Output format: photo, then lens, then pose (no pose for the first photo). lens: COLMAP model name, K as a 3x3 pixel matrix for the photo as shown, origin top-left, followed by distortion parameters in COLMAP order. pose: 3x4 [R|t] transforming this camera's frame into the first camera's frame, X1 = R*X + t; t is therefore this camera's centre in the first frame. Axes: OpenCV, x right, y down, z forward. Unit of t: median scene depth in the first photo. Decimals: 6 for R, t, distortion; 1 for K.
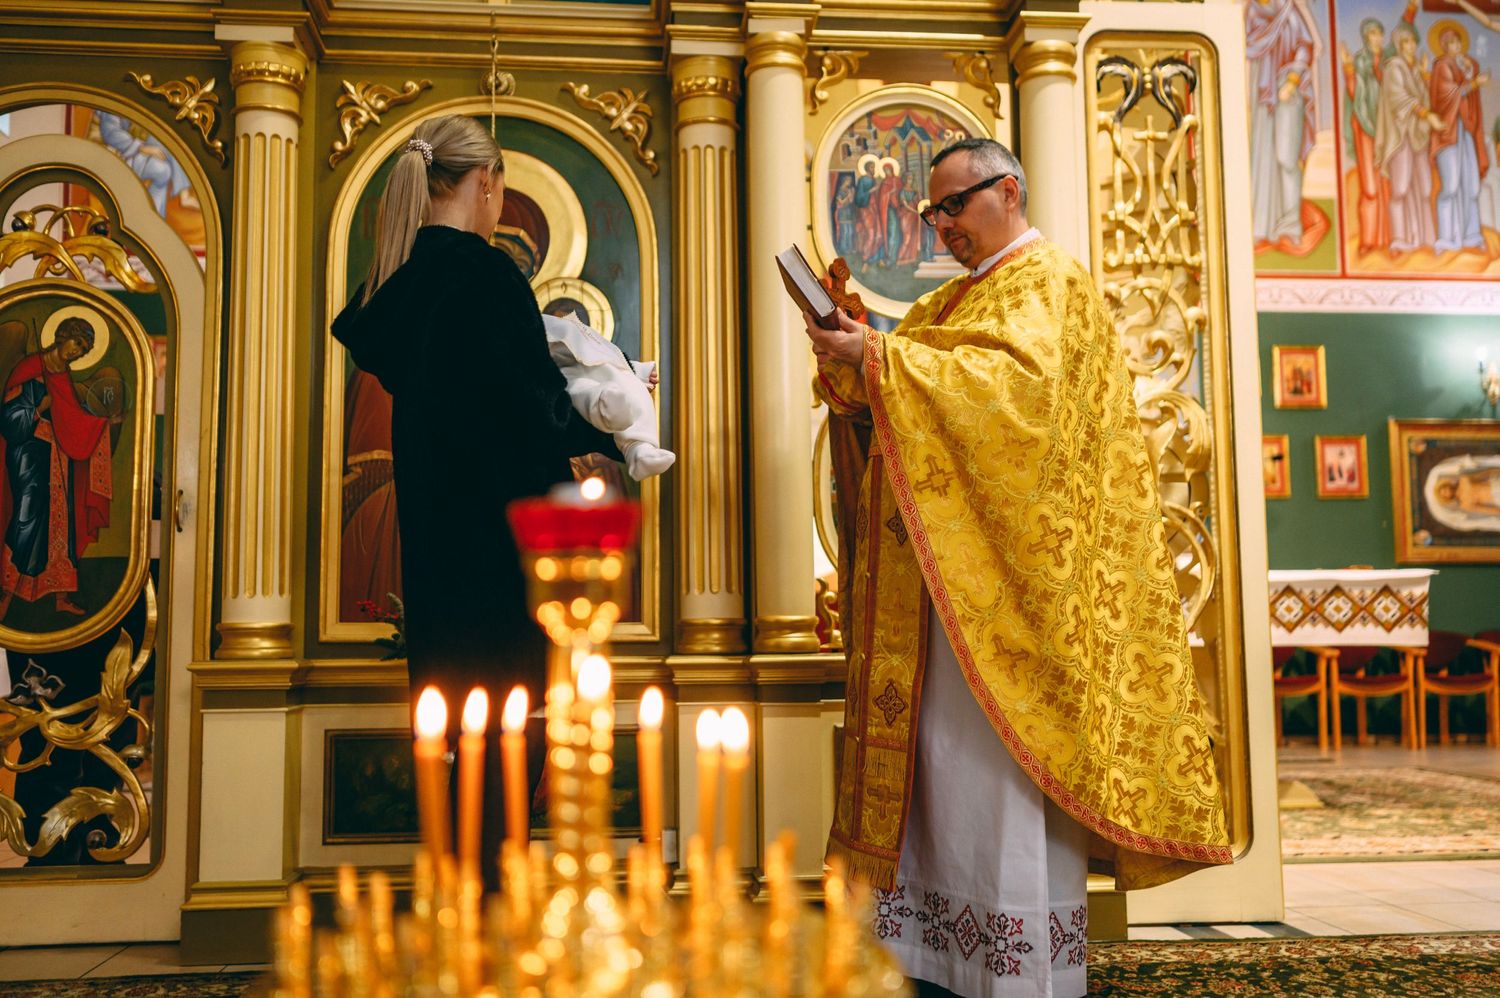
lens RADIAL K [[1486.1, 0, 755.8], [0, 1486.1, 496.4], [0, 0, 1]] dist [0.004400, 0.000000]
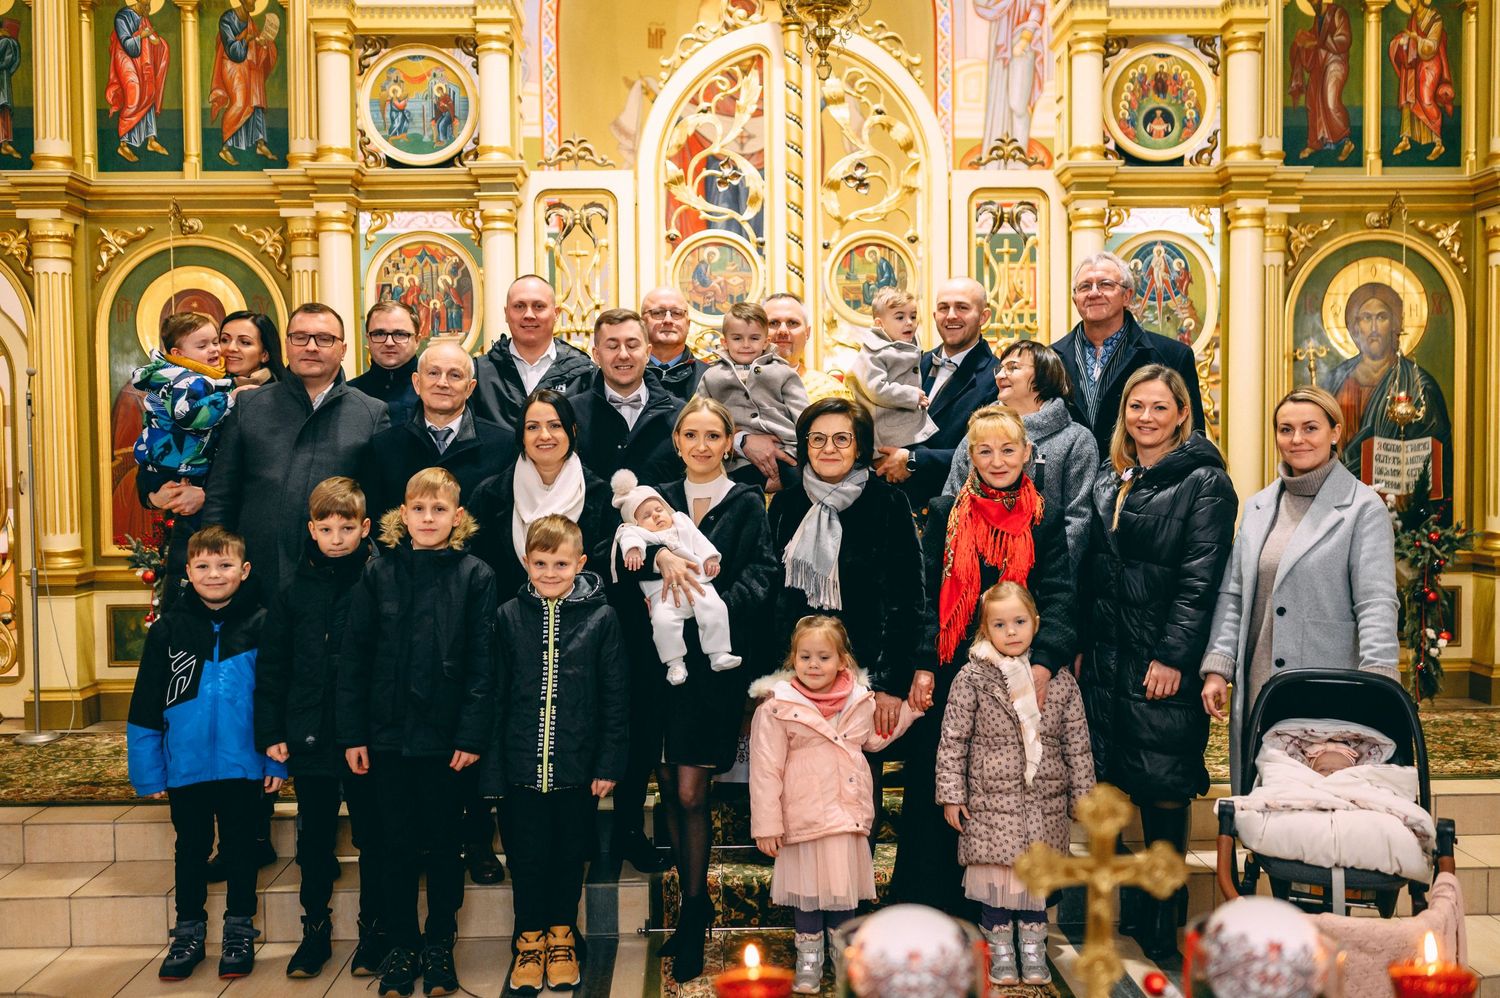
lens RADIAL K [[1486.1, 0, 745.3], [0, 1486.1, 503.2], [0, 0, 1]] dist [0.004400, 0.000000]
pose [[0.997564, 0.001660, -0.069738, 0.585526], [0.008057, 0.990284, 0.138823, -0.201082], [0.069291, -0.139046, 0.987859, -0.682600]]
